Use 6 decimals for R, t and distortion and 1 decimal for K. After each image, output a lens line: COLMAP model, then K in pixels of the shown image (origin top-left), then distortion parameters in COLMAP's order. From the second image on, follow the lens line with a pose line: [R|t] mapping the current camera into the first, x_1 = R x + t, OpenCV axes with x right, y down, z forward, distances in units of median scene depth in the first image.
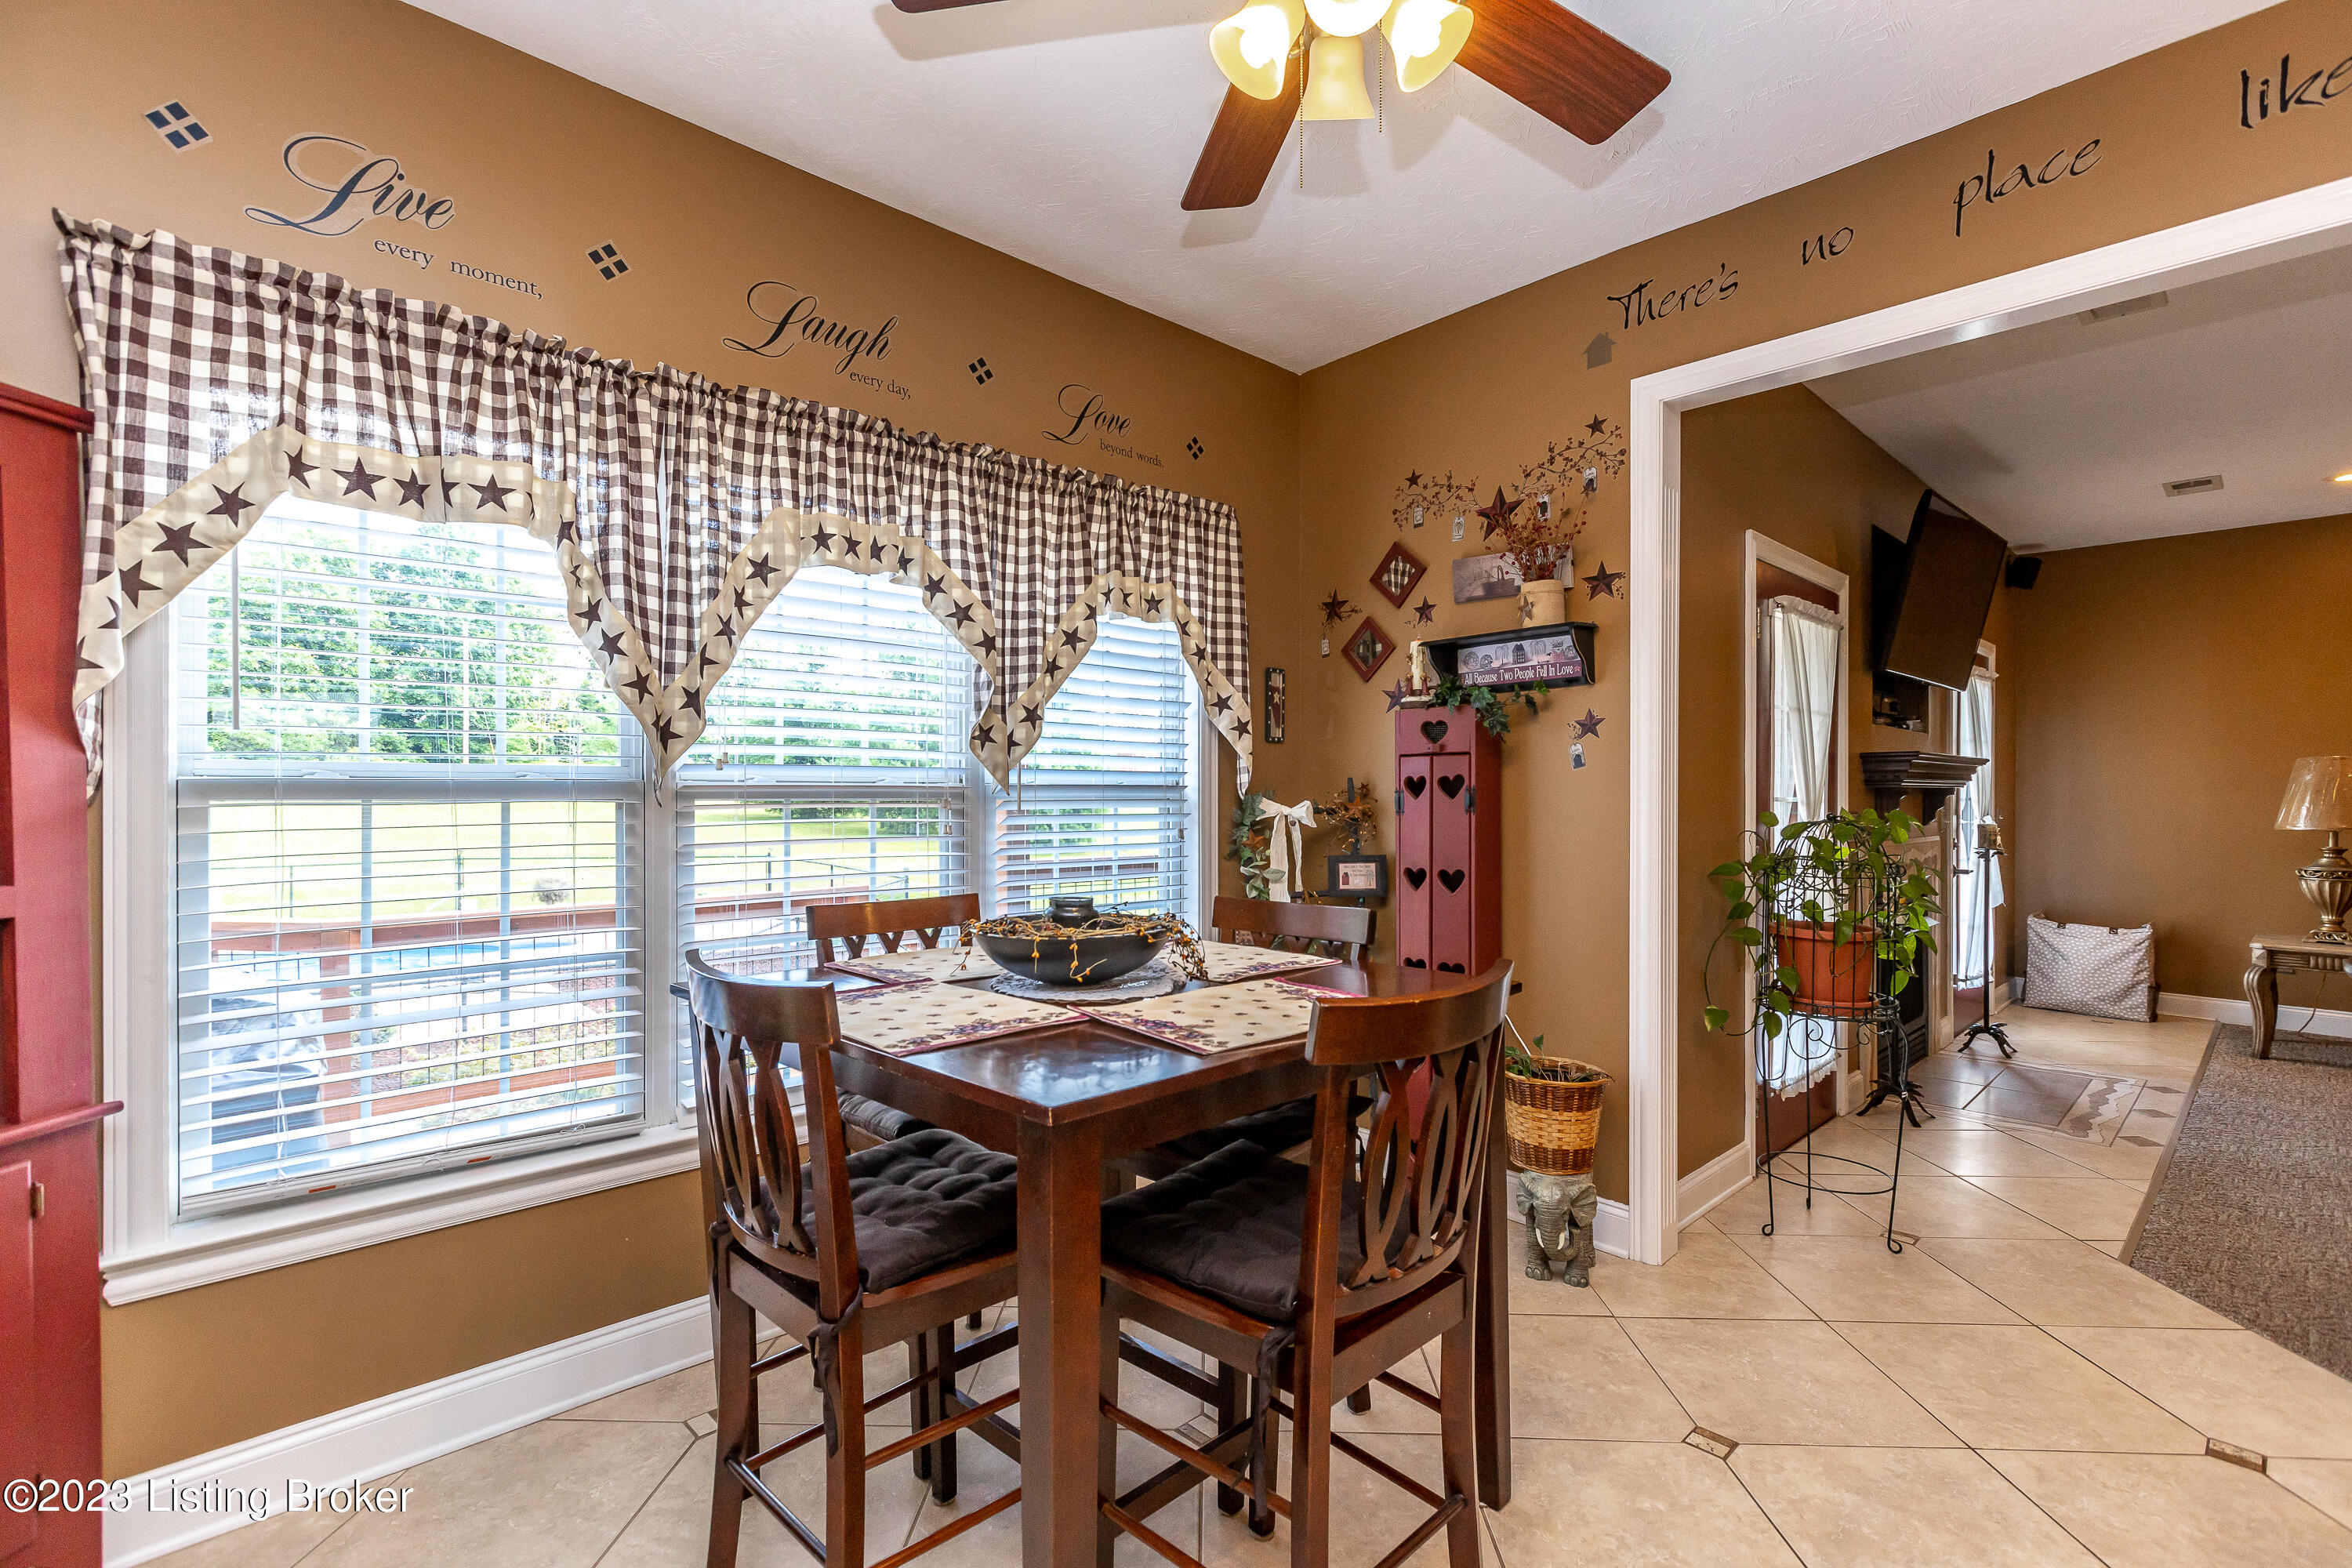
lens RADIAL K [[1075.1, 0, 1176.0], [0, 1075.1, 784.0], [0, 0, 1]] dist [0.000024, 0.000080]
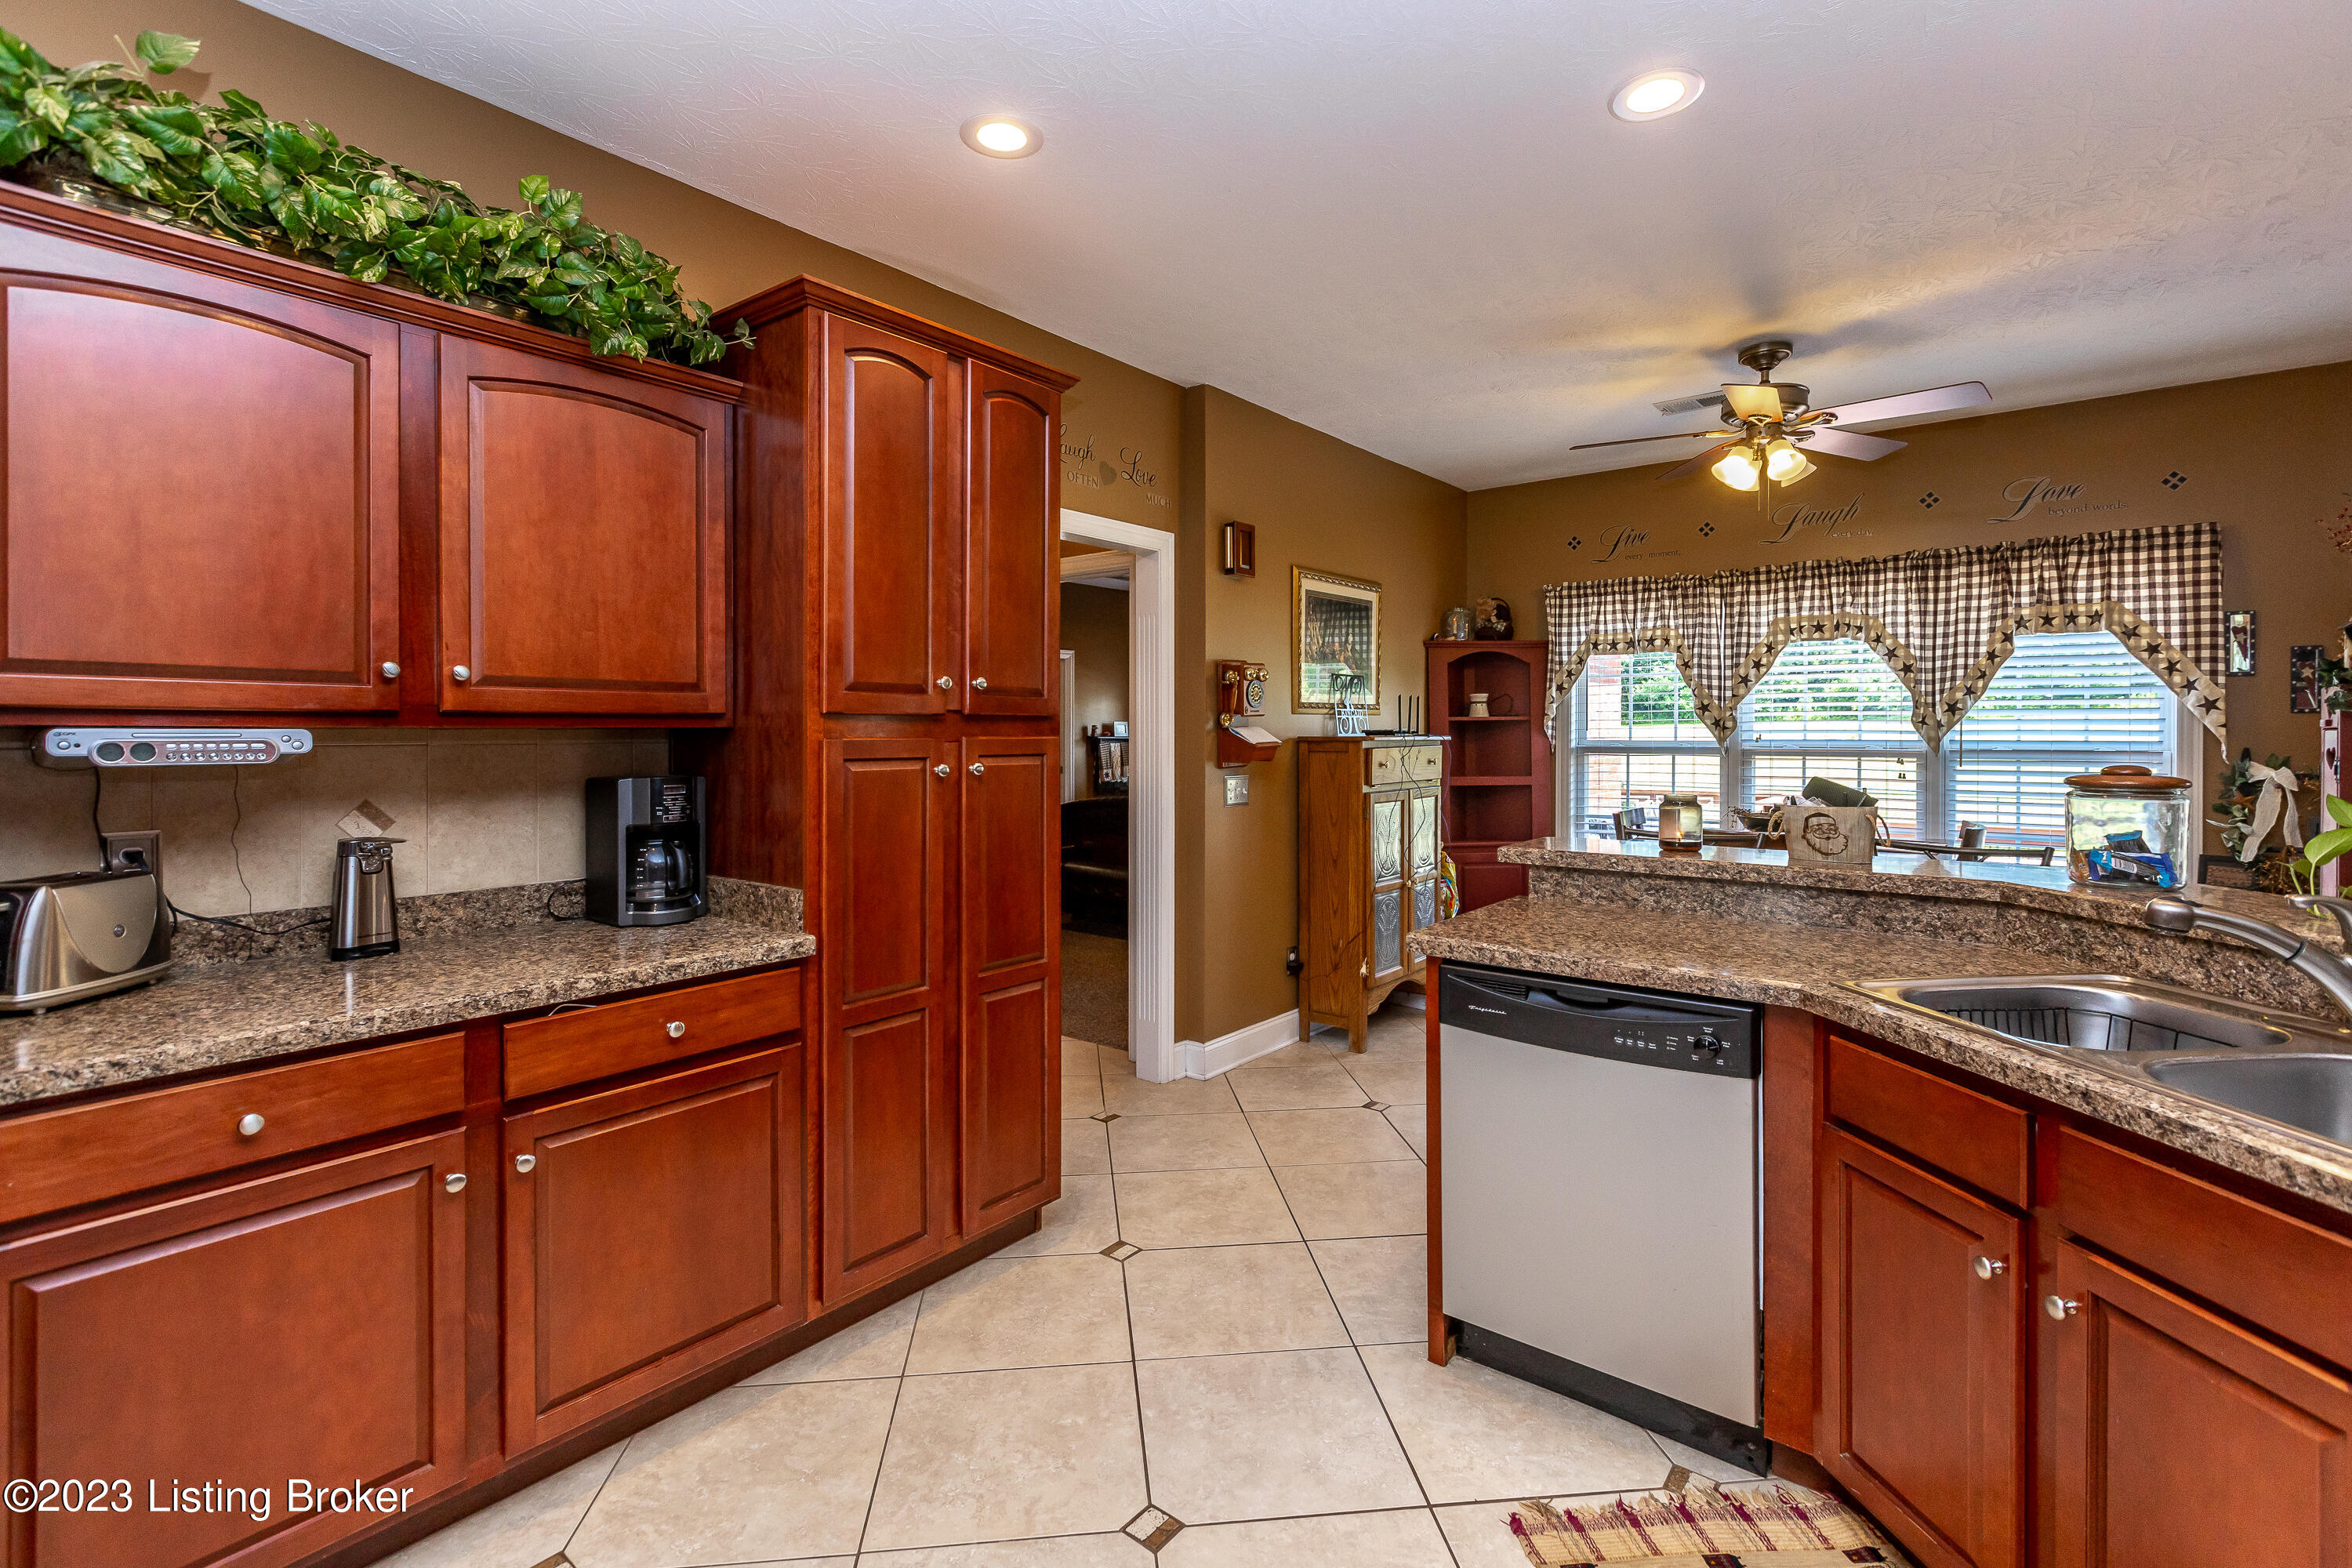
lens RADIAL K [[1065.6, 0, 1175.9], [0, 1065.6, 731.7], [0, 0, 1]] dist [-0.000279, -0.000041]
pose [[0.114439, 0.003591, -0.993424, 1.402992], [0.012125, 0.999914, 0.005011, -0.052748], [0.993356, -0.012619, 0.114386, -0.369004]]
